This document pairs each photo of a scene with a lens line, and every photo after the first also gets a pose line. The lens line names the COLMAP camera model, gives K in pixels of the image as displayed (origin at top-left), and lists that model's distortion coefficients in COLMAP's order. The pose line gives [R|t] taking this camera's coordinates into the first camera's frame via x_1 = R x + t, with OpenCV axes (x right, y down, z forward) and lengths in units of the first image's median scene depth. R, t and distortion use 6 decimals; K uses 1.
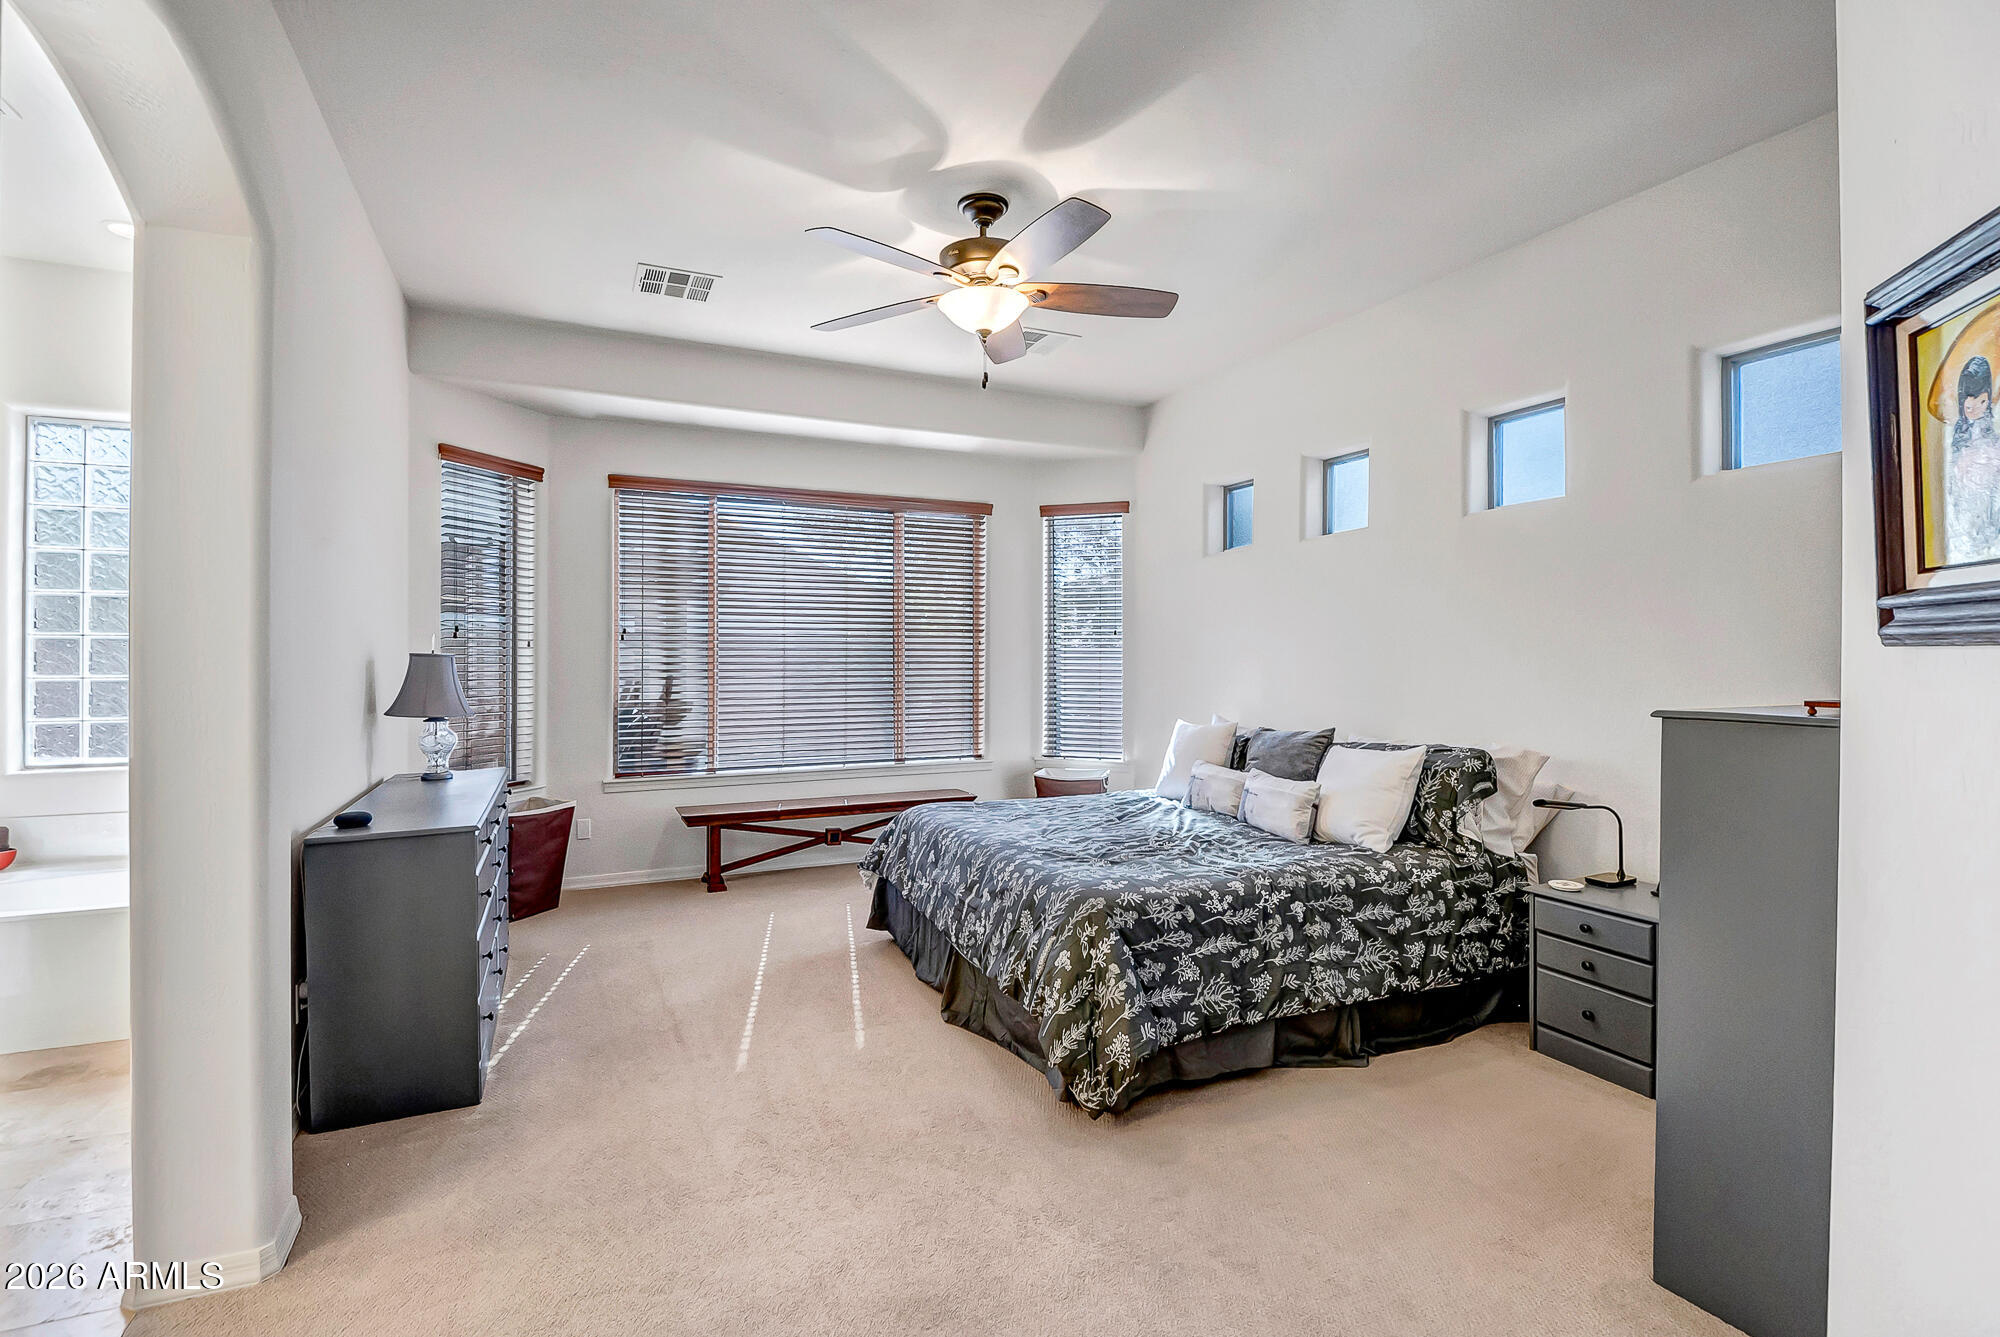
lens RADIAL K [[937.5, 0, 993.9], [0, 937.5, 660.2], [0, 0, 1]] dist [-0.021817, -0.001514]
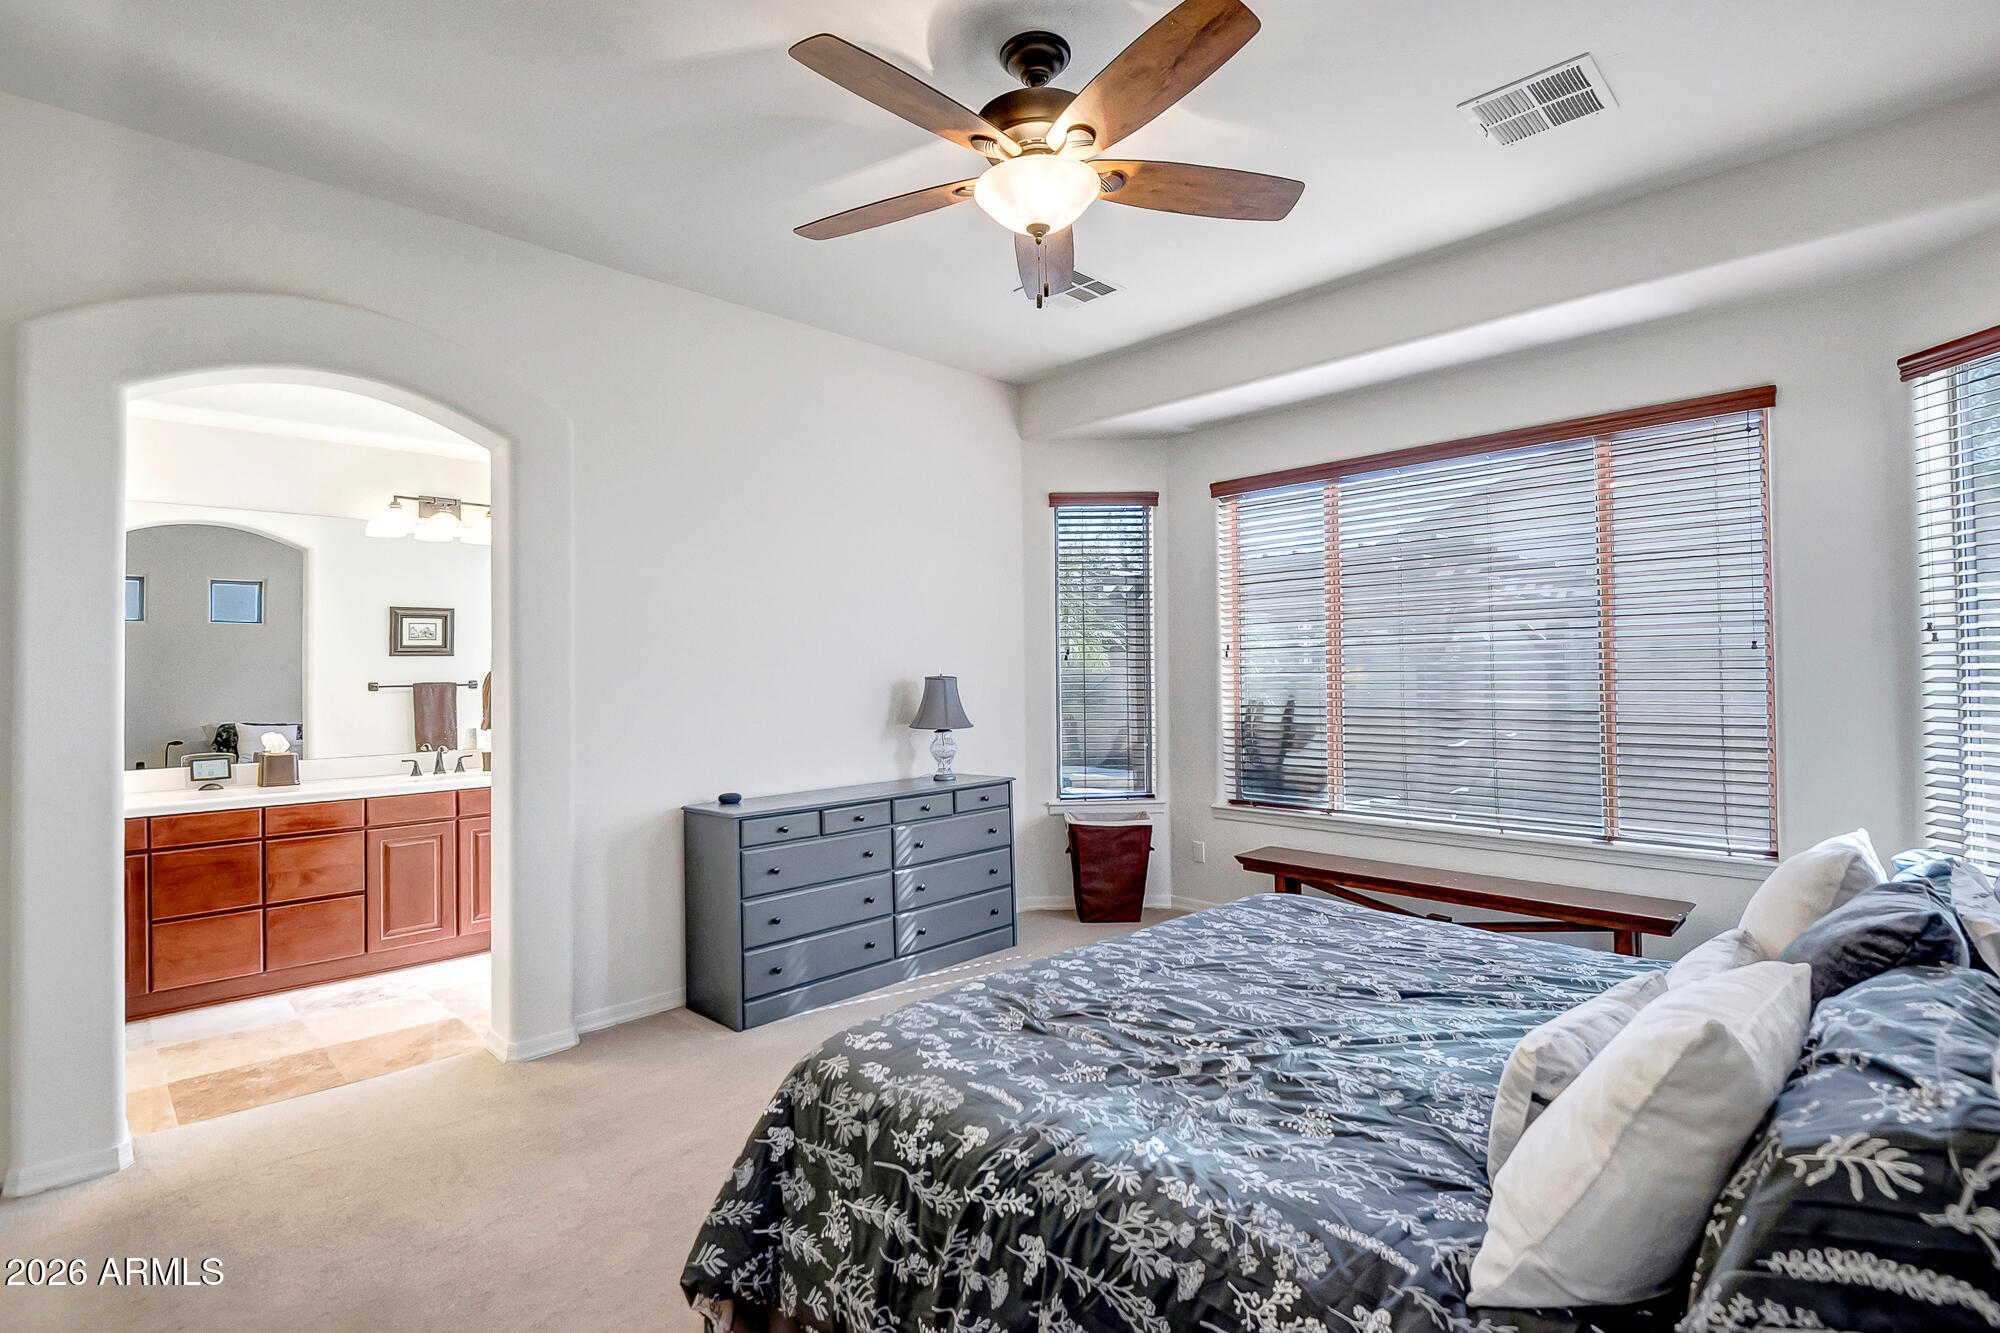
lens RADIAL K [[937.5, 0, 1000.8], [0, 937.5, 665.3], [0, 0, 1]] dist [-0.021817, -0.001514]
pose [[0.366727, -0.012377, -0.930246, 0.749036], [0.007440, 0.999919, -0.010371, -0.011525], [0.930299, -0.003118, 0.366789, 0.835046]]
